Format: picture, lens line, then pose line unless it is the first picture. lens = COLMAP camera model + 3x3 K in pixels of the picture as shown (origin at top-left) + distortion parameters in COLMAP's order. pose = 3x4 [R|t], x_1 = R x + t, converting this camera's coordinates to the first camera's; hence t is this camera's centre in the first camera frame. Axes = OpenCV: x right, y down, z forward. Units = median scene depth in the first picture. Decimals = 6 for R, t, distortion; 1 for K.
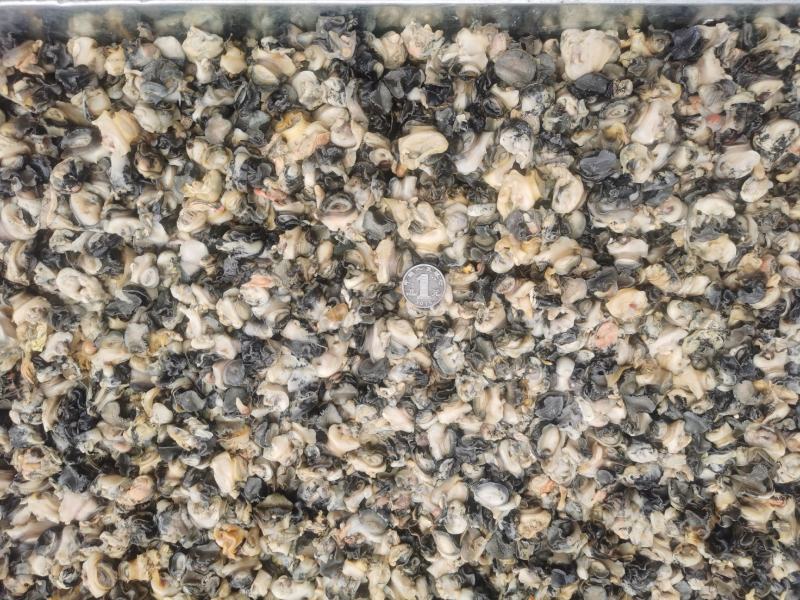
lens RADIAL K [[573.2, 0, 400.0], [0, 573.2, 300.0], [0, 0, 1]] dist [0.049221, -0.078360]
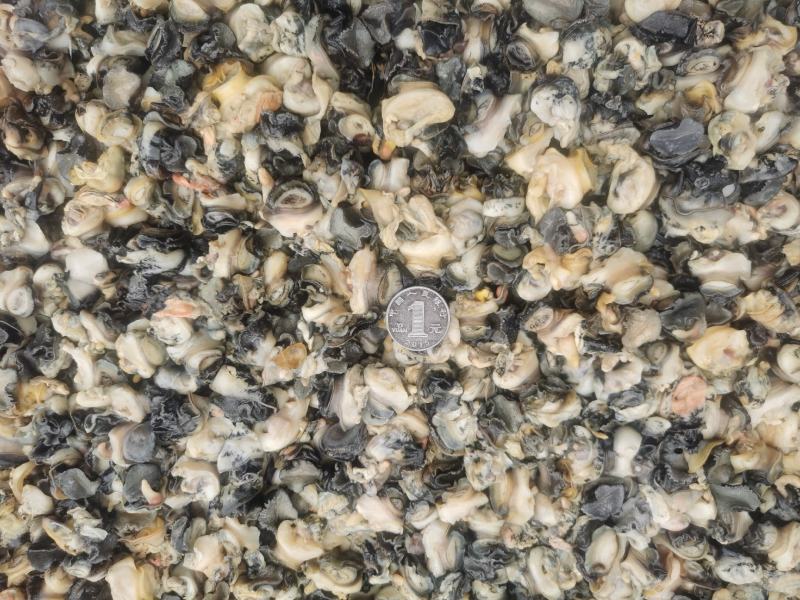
lens RADIAL K [[573.2, 0, 400.0], [0, 573.2, 300.0], [0, 0, 1]] dist [0.049221, -0.078360]
pose [[0.999807, 0.011671, -0.015785, 0.030371], [-0.012847, 0.996982, -0.076558, 0.005907], [0.014844, 0.076746, 0.996940, 0.316182]]
